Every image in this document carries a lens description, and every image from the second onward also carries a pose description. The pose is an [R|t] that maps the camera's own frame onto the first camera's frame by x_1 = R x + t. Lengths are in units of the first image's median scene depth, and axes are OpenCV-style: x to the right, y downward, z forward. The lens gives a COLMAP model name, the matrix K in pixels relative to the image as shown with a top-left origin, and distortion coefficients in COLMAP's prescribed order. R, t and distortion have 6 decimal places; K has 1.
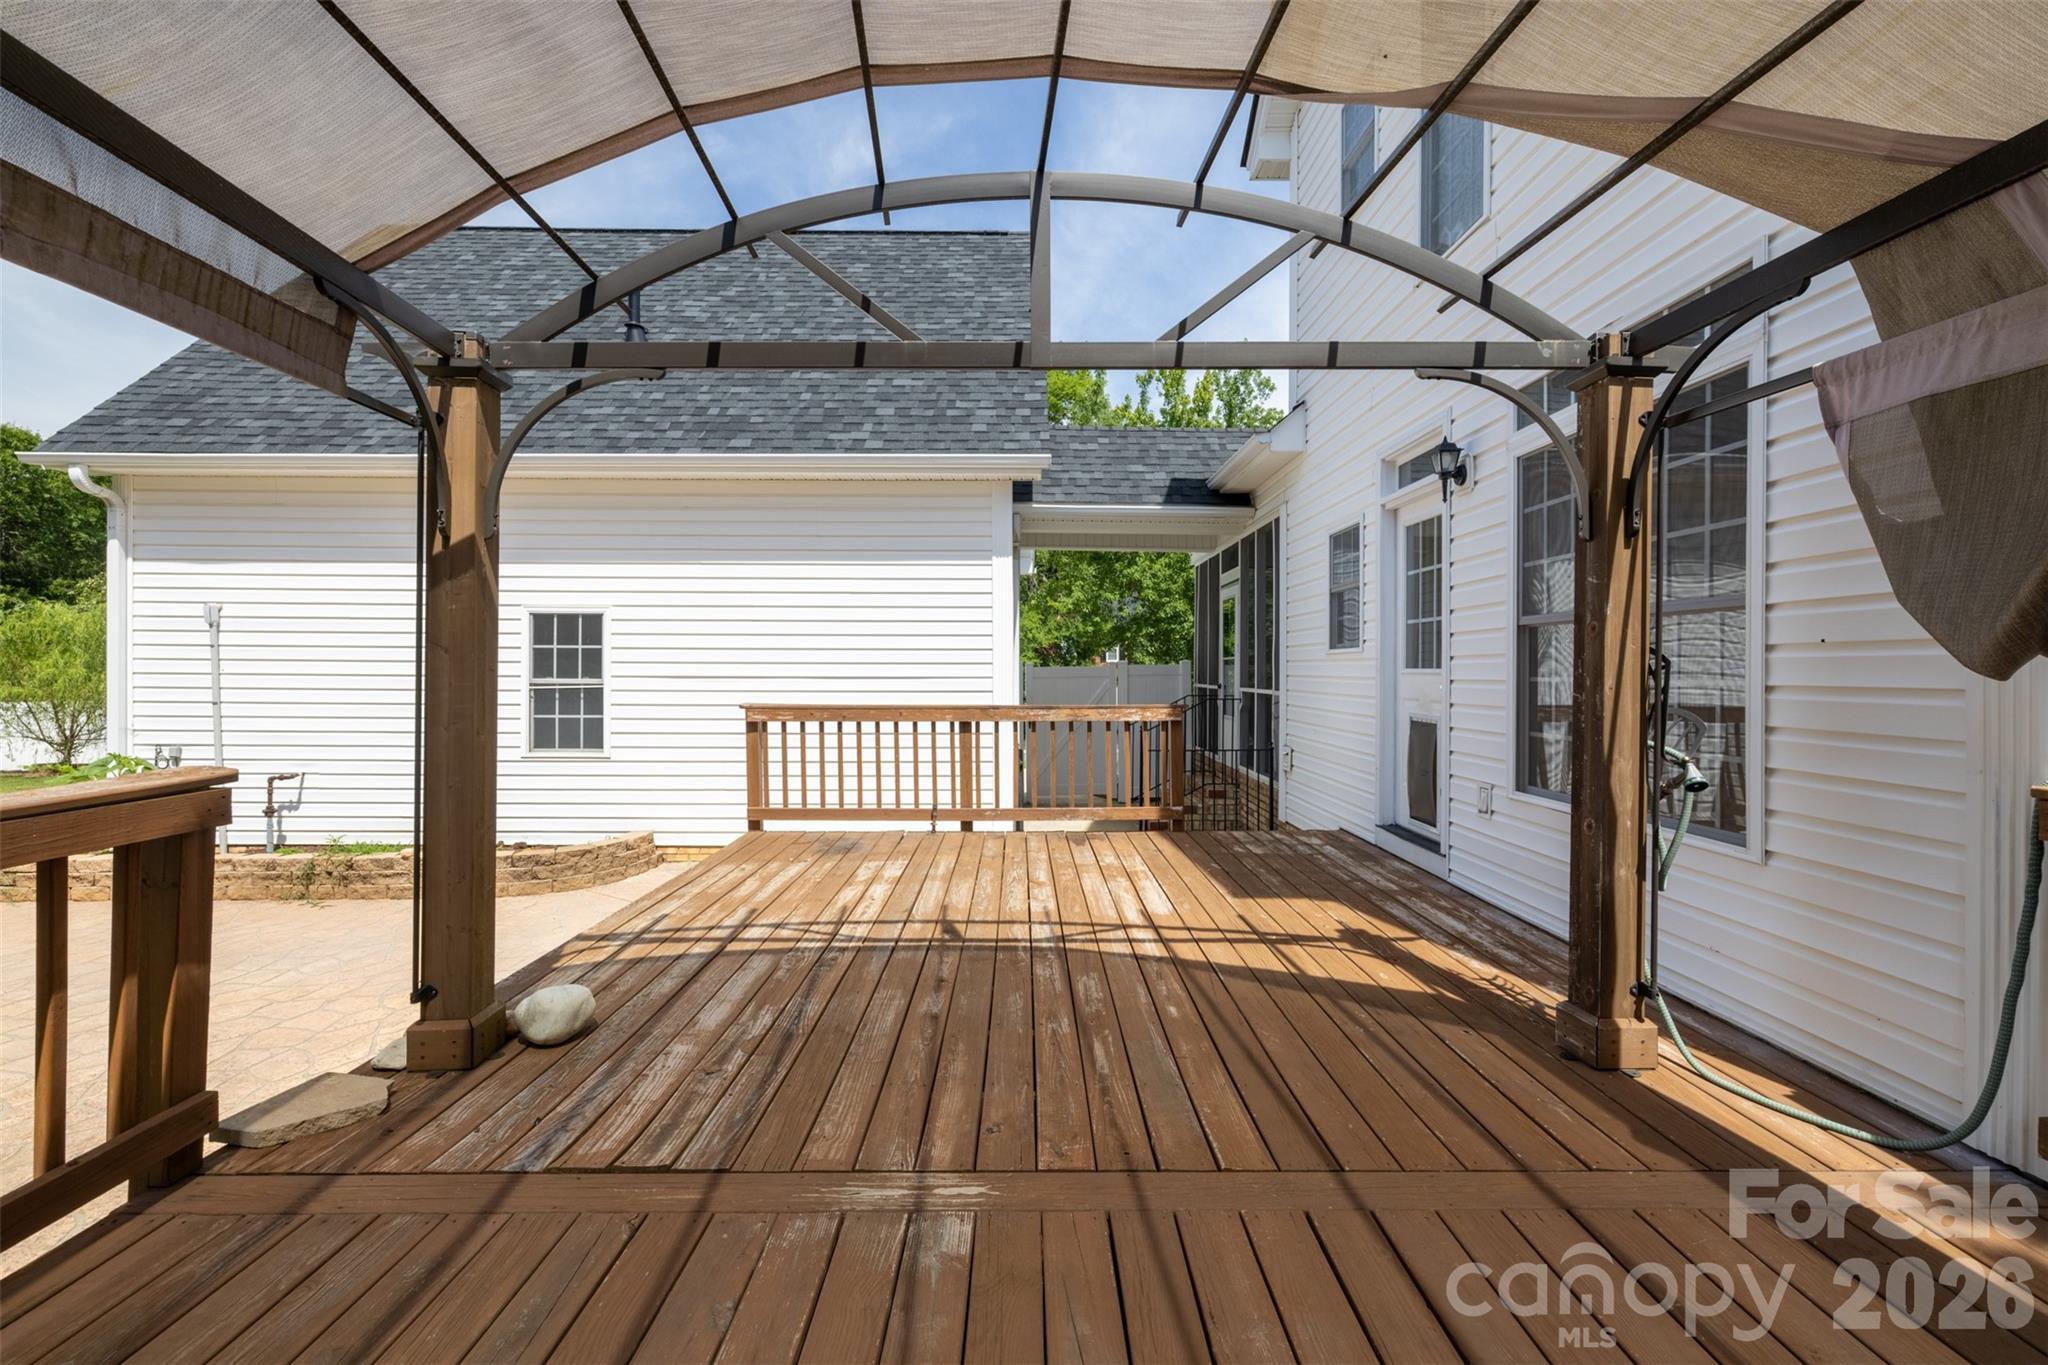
lens RADIAL K [[858.3, 0, 1024.0], [0, 858.3, 682.5], [0, 0, 1]] dist [0.014231, -0.000170]
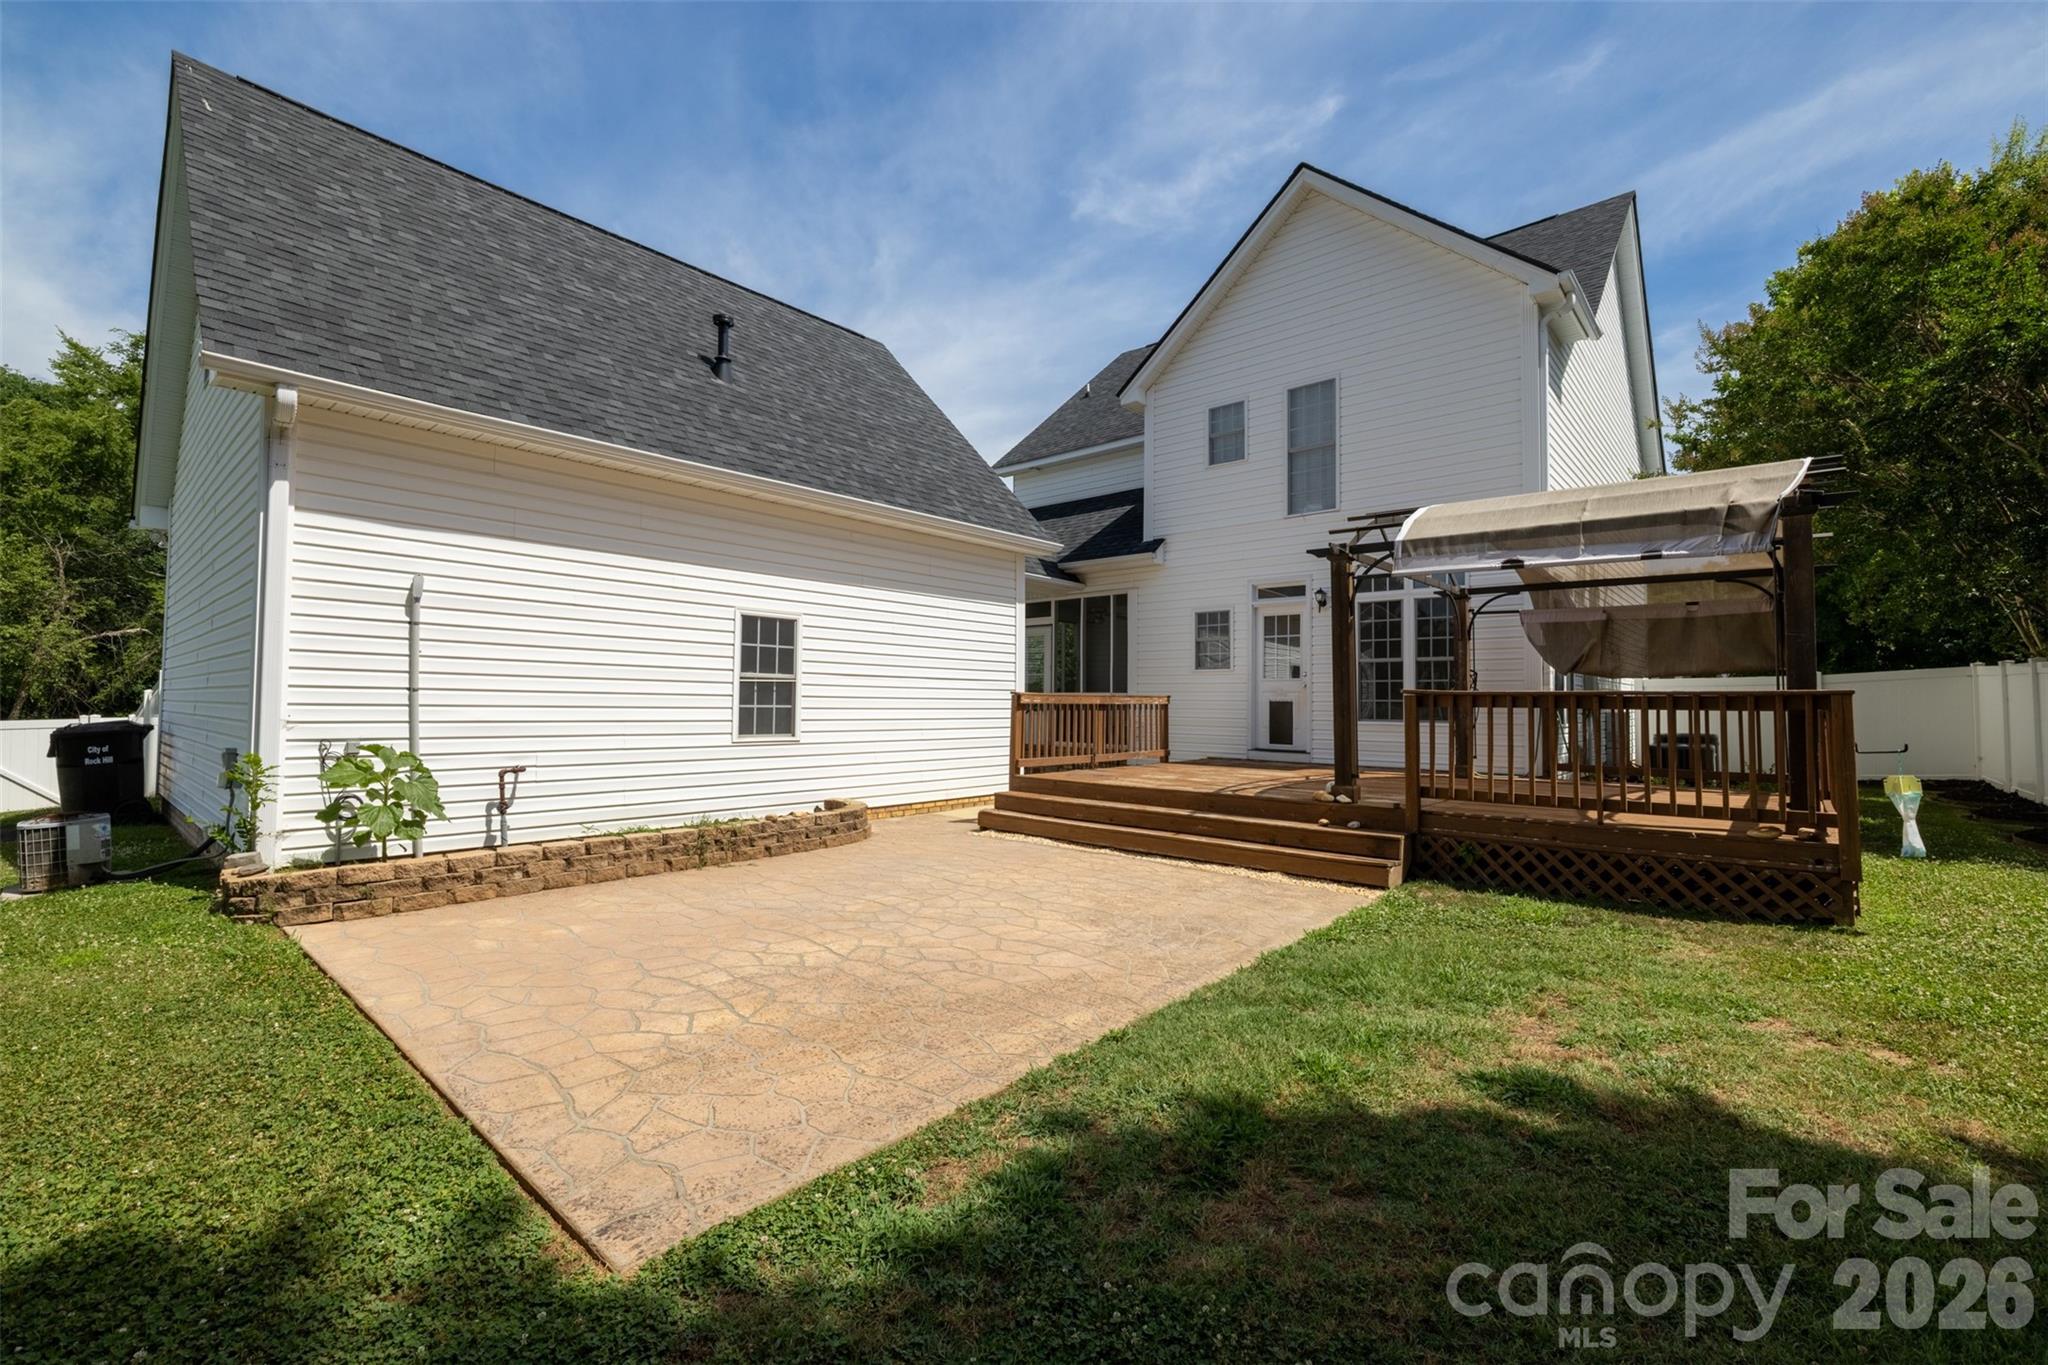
lens RADIAL K [[858.3, 0, 1024.0], [0, 858.3, 682.5], [0, 0, 1]] dist [0.014231, -0.000170]
pose [[0.664466, 0.021818, 0.747000, -1.248665], [0.000536, 0.999560, -0.029671, 0.044985], [-0.747319, 0.020116, 0.664161, -0.019123]]
